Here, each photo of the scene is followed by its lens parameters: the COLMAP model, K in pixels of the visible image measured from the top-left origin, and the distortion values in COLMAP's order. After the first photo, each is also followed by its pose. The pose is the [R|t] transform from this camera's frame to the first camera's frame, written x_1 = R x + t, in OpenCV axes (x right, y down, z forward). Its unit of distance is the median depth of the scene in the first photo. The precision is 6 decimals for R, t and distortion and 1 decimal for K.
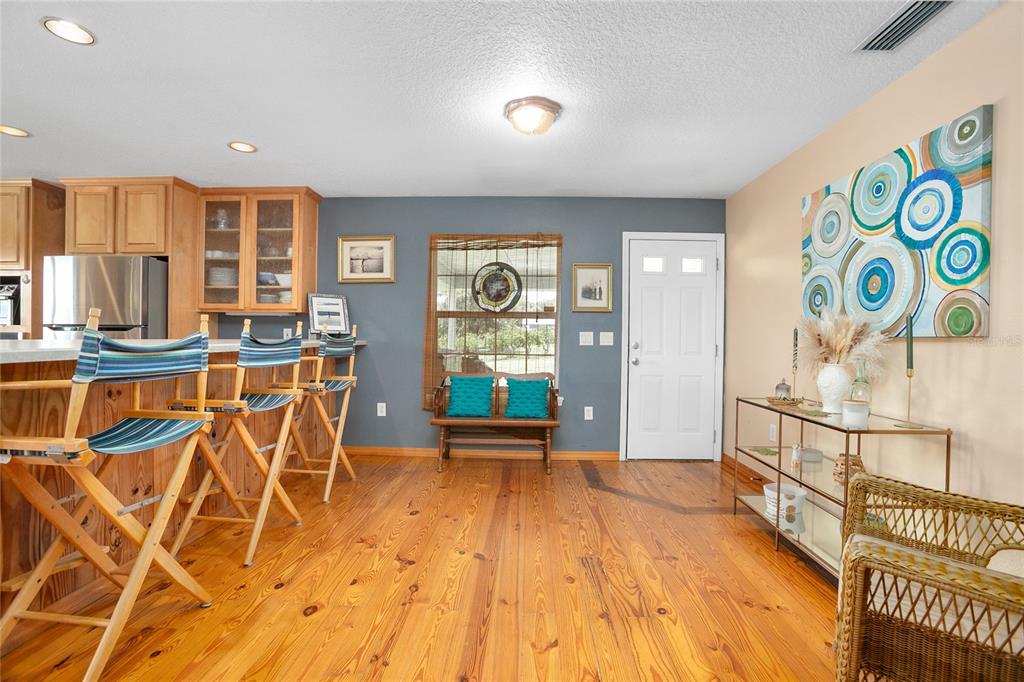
lens RADIAL K [[466.0, 0, 509.2], [0, 466.0, 342.1], [0, 0, 1]] dist [-0.001770, 0.000432]
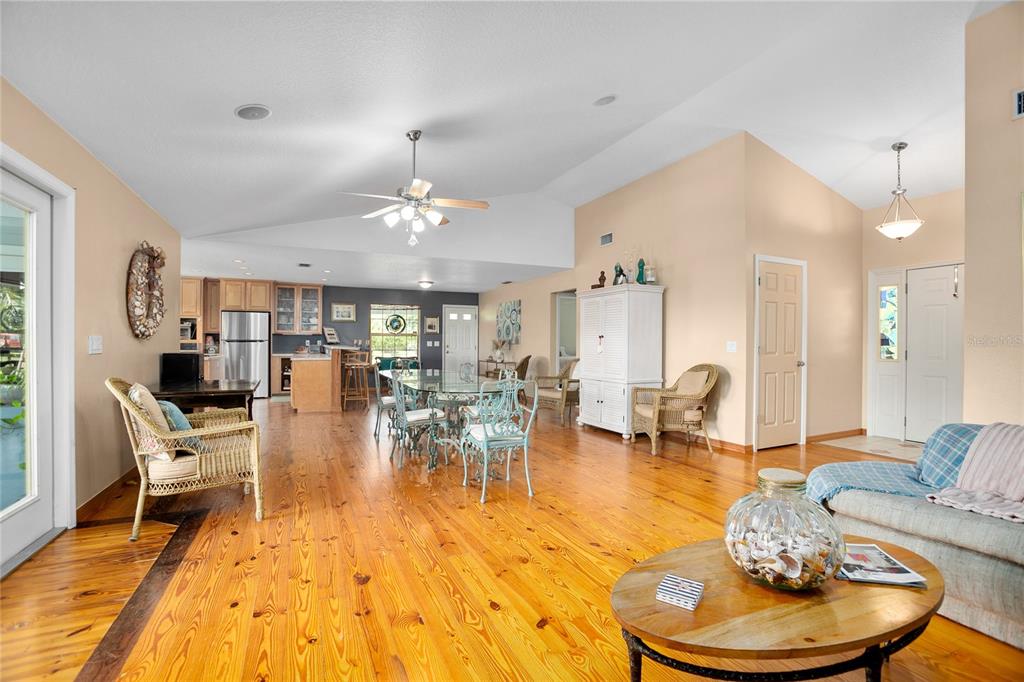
lens RADIAL K [[466.0, 0, 511.7], [0, 466.0, 345.2], [0, 0, 1]] dist [-0.001770, 0.000432]
pose [[0.885894, -0.007434, 0.463828, -0.655826], [0.008722, 0.999962, -0.000632, 0.004658], [-0.463805, 0.004606, 0.885925, -1.574970]]
